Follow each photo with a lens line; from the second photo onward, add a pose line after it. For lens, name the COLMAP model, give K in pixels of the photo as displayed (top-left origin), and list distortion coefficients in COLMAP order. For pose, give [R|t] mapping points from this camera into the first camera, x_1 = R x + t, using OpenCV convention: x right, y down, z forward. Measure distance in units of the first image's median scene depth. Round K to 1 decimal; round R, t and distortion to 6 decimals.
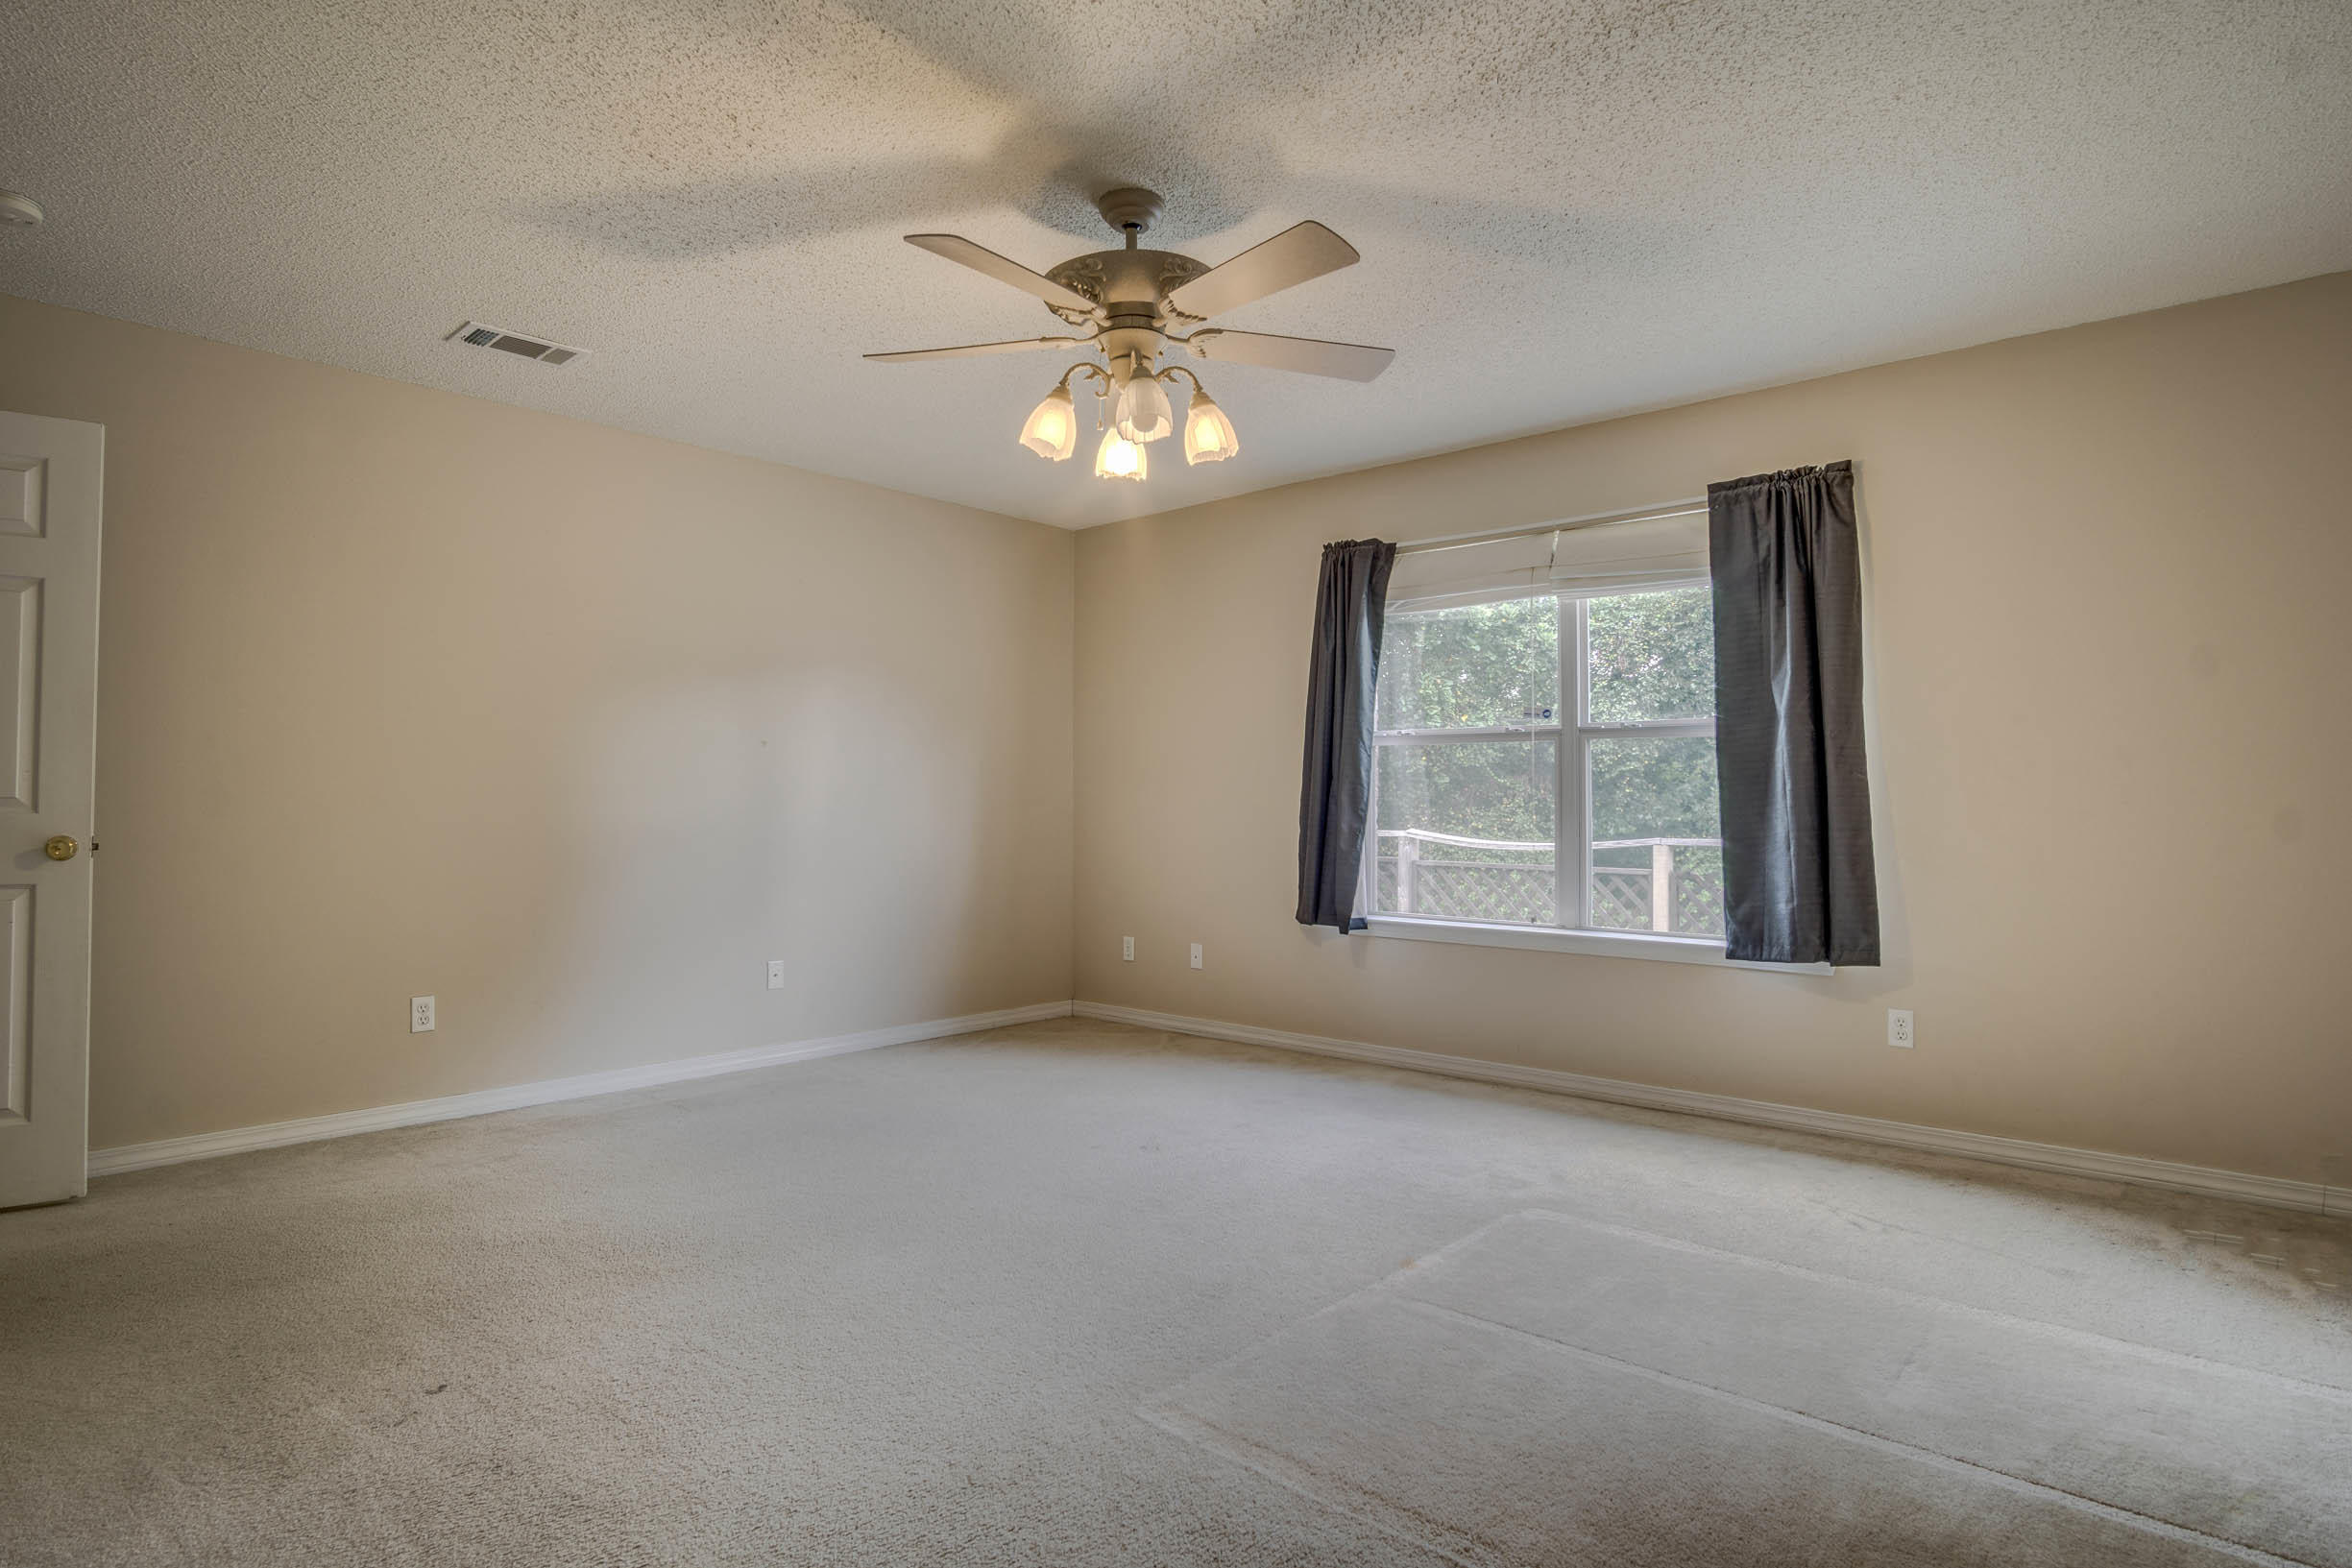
lens RADIAL K [[1274.2, 0, 1187.3], [0, 1274.2, 807.8], [0, 0, 1]] dist [-0.035574, 0.000366]
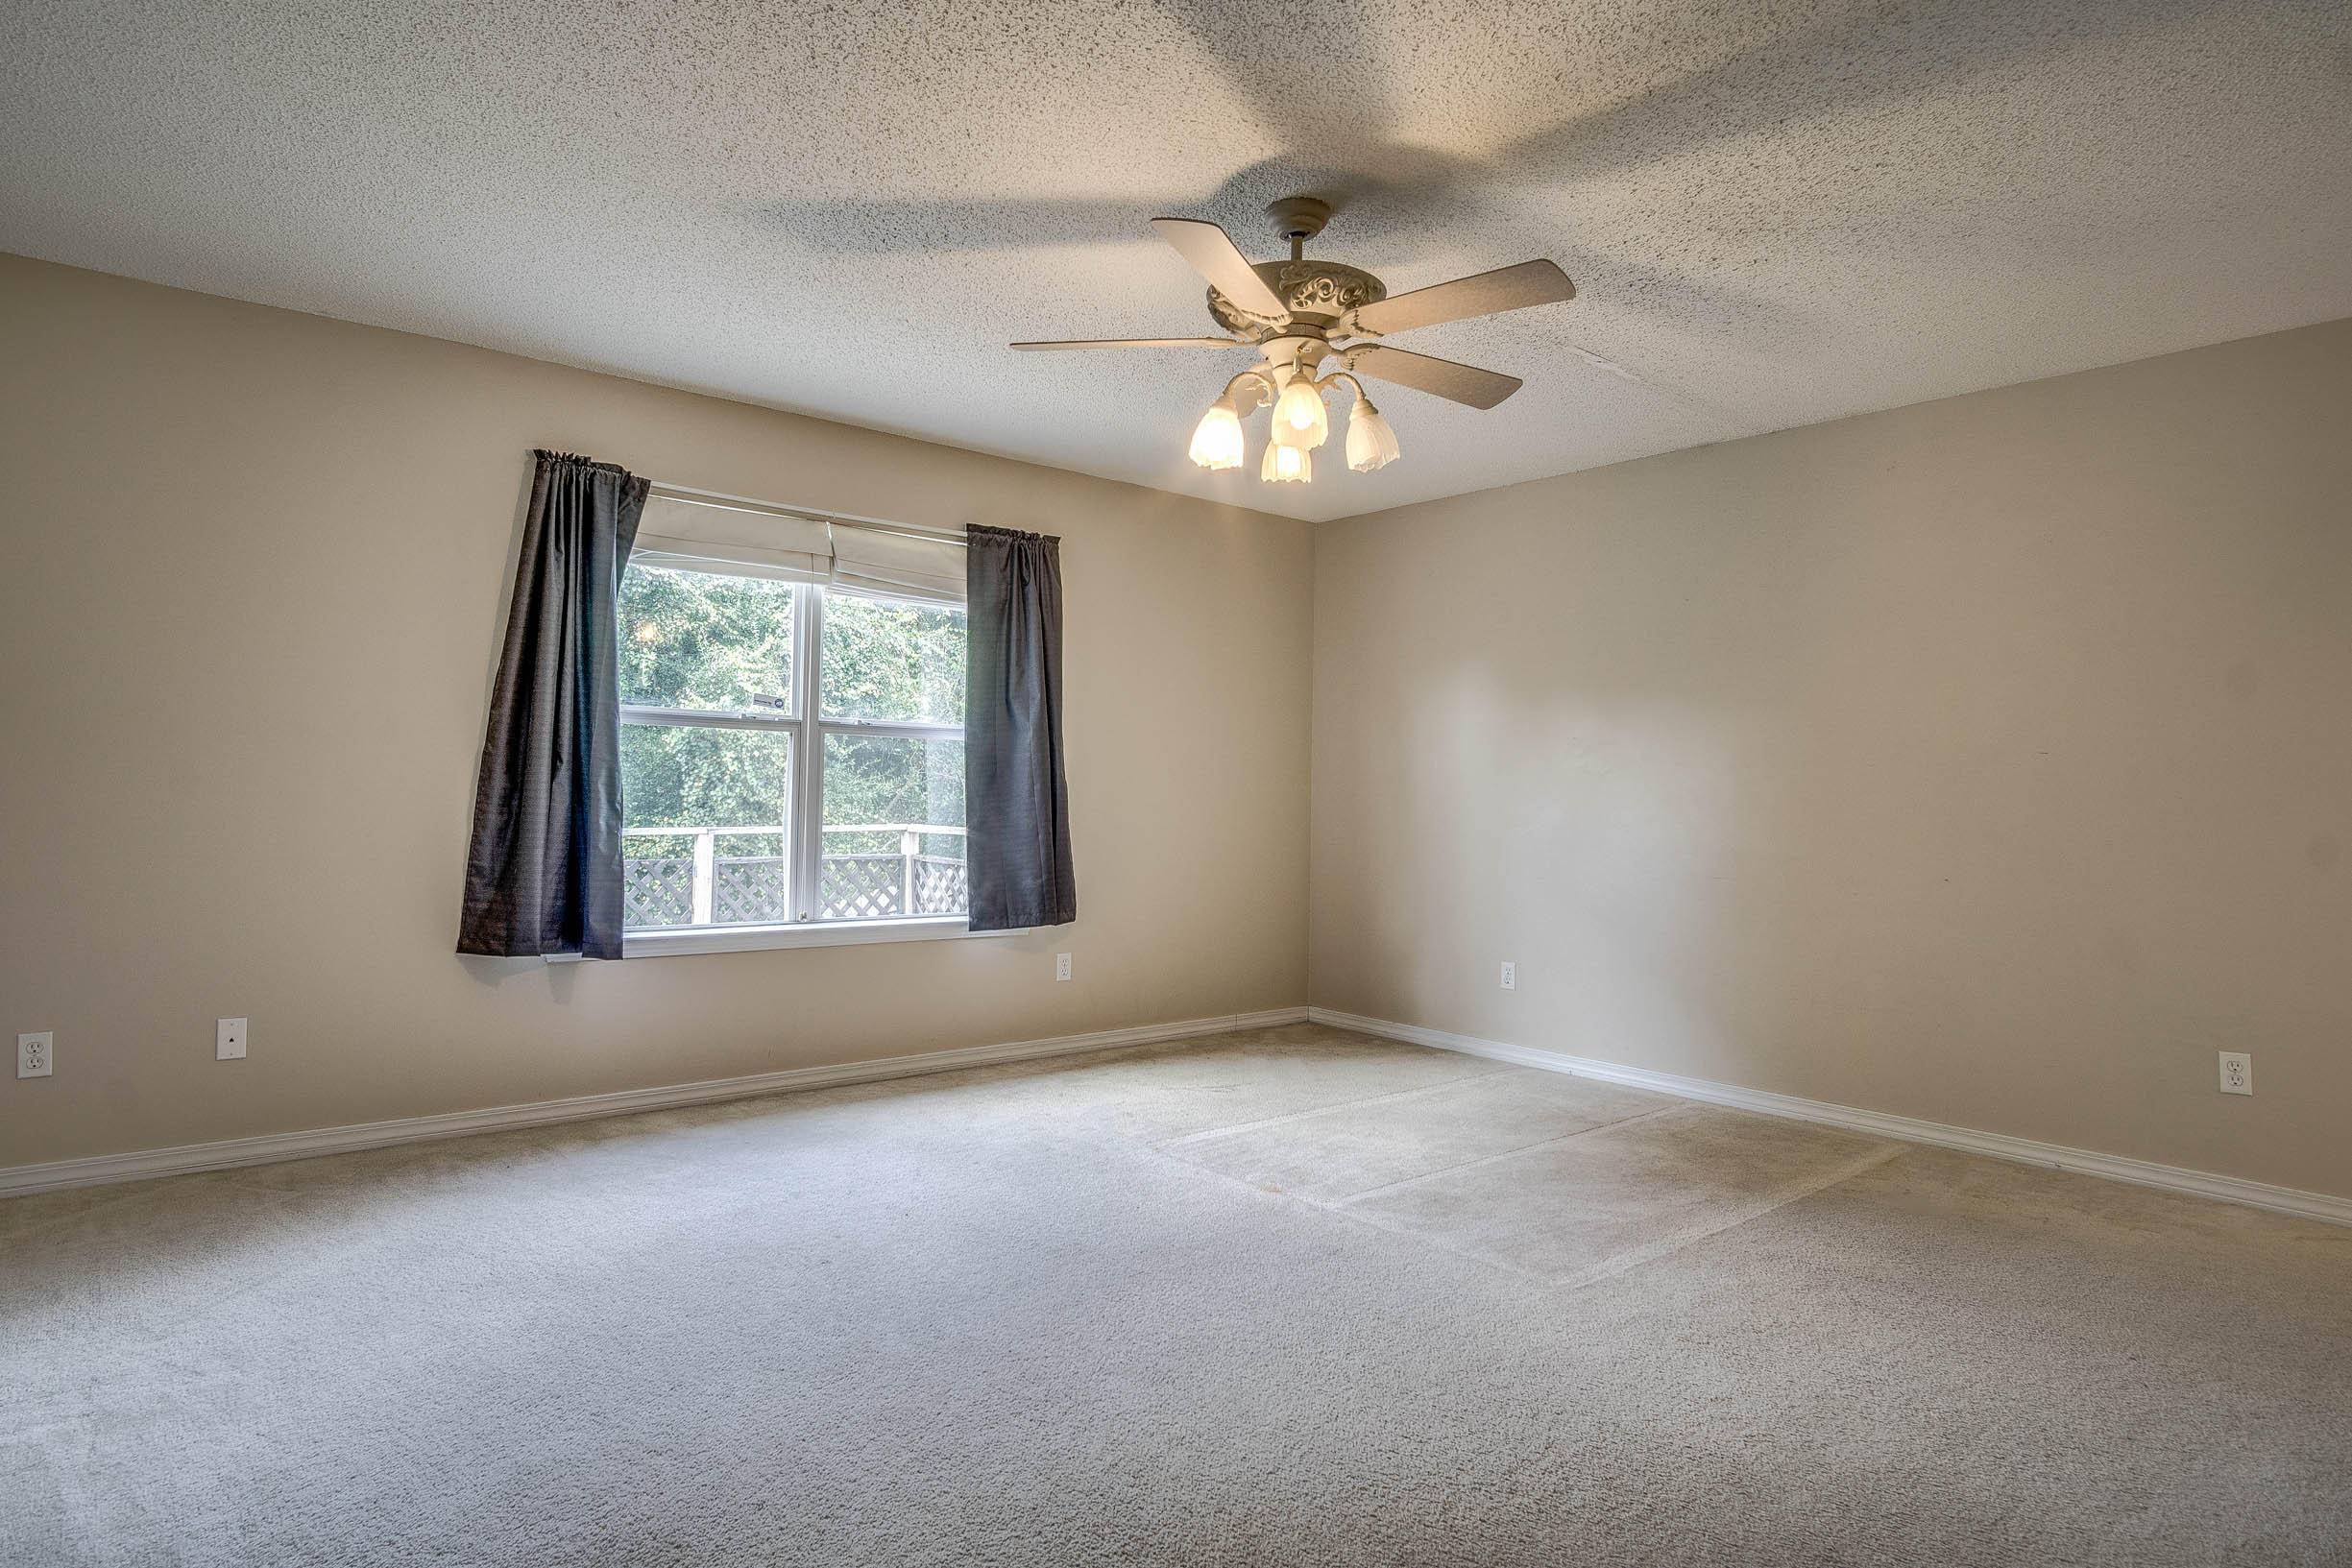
lens RADIAL K [[1267.3, 0, 1161.9], [0, 1267.3, 779.3], [0, 0, 1]] dist [-0.037851, 0.009530]
pose [[0.154651, 0.019775, 0.987771, -0.664716], [-0.008986, 0.999786, -0.018608, -0.000680], [-0.987928, -0.005998, 0.154796, 0.607526]]
